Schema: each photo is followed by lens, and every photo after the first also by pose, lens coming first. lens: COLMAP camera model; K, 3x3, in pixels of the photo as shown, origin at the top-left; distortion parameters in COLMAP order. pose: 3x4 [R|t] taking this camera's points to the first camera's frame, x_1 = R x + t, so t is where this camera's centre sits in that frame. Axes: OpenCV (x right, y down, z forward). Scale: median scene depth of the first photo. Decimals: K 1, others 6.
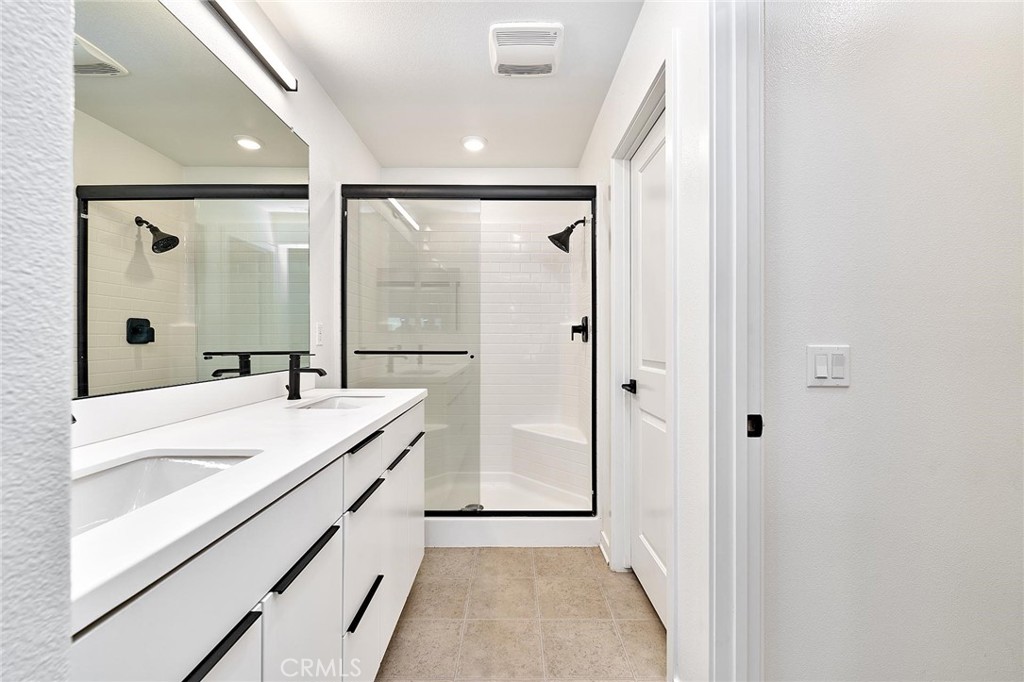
lens RADIAL K [[420.6, 0, 511.4], [0, 420.6, 344.2], [0, 0, 1]] dist [0.000101, -0.000426]
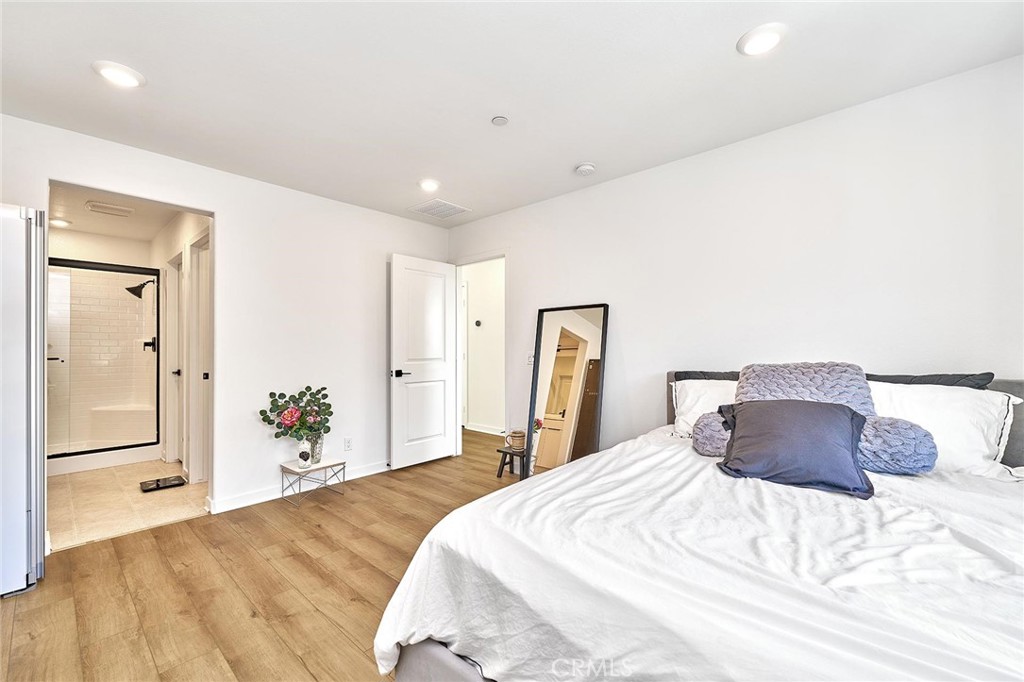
lens RADIAL K [[420.6, 0, 504.8], [0, 420.6, 347.1], [0, 0, 1]] dist [0.000101, -0.000426]
pose [[0.672137, 0.004487, 0.740413, -0.155432], [0.003633, 0.999950, -0.009357, -0.003672], [-0.740418, 0.008979, 0.672087, -1.421368]]
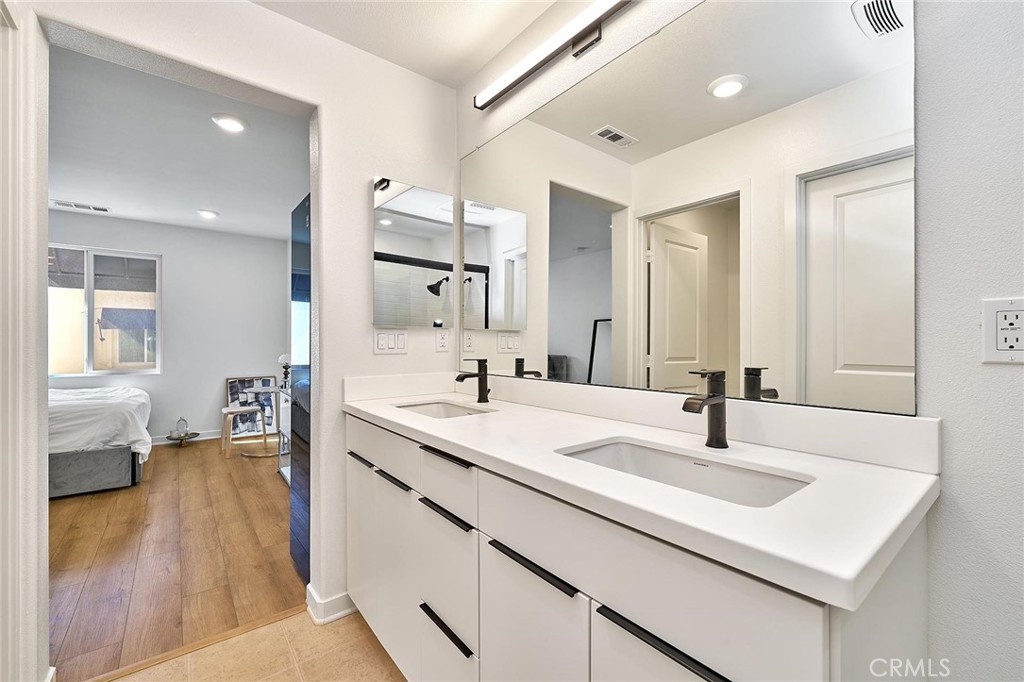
lens RADIAL K [[420.6, 0, 509.2], [0, 420.6, 343.1], [0, 0, 1]] dist [0.000101, -0.000426]
pose [[-0.780625, 0.004856, -0.624981, 0.038642], [0.001960, 0.999984, 0.005321, -0.014082], [0.624997, 0.002928, -0.780622, 0.754343]]
